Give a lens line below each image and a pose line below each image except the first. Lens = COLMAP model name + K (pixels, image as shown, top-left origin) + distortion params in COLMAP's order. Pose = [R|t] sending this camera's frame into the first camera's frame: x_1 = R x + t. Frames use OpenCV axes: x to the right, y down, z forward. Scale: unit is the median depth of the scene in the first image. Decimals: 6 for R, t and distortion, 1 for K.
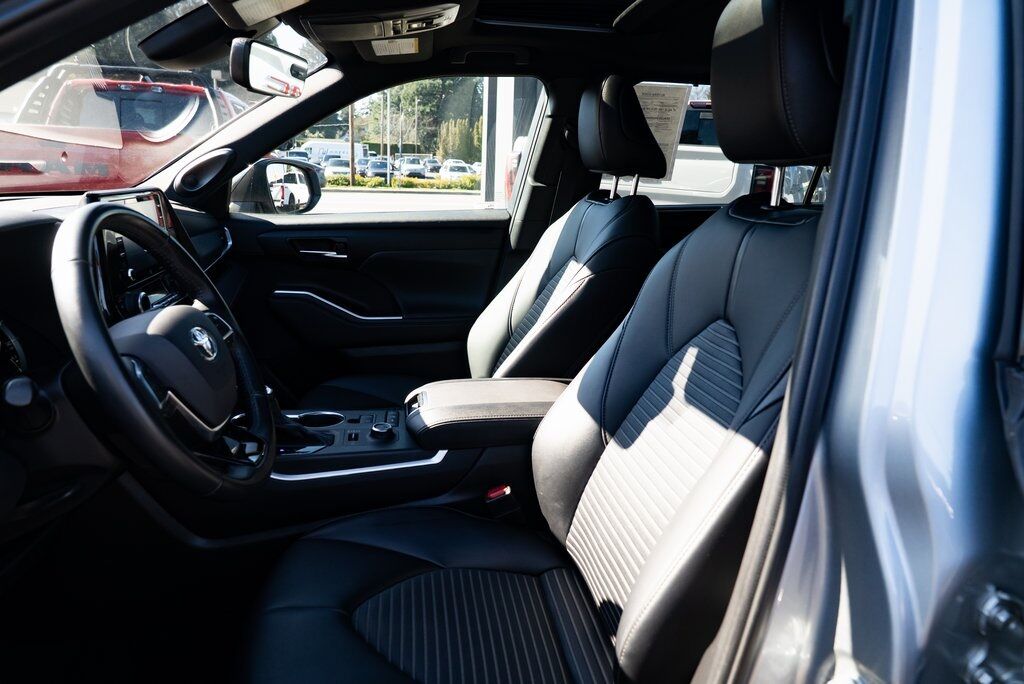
lens RADIAL K [[697.2, 0, 509.1], [0, 697.2, 346.6], [0, 0, 1]] dist [-0.034969, 0.022014]
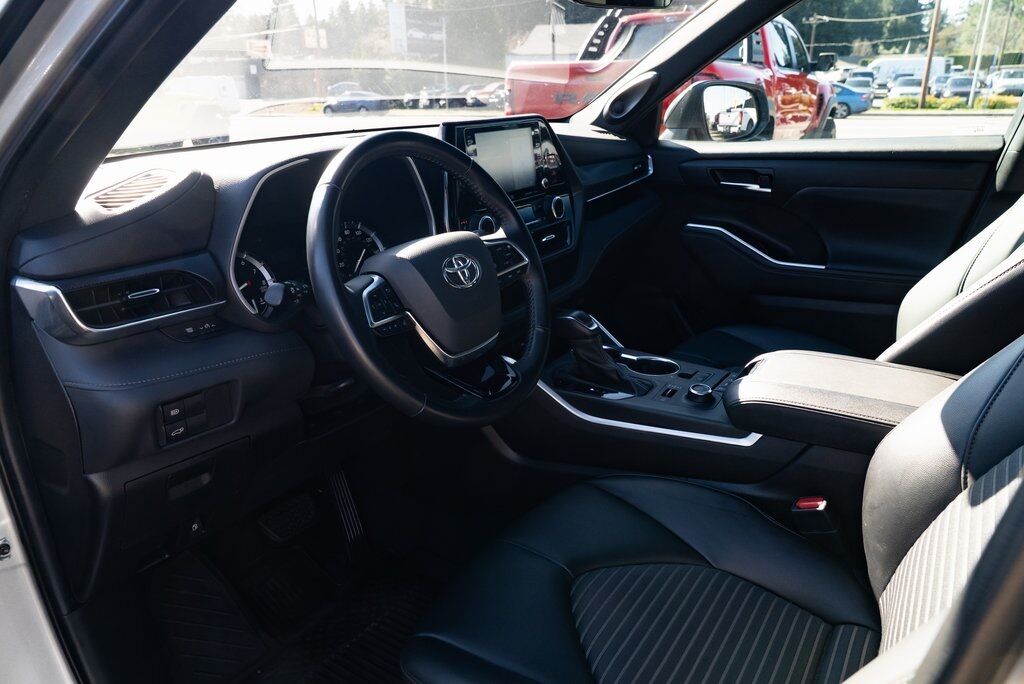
lens RADIAL K [[697.2, 0, 511.6], [0, 697.2, 341.7], [0, 0, 1]] dist [-0.034969, 0.022014]
pose [[0.734469, 0.182367, -0.653680, 0.132643], [-0.121268, 0.982983, 0.137983, -0.022938], [0.667719, -0.022074, 0.744086, 0.123612]]
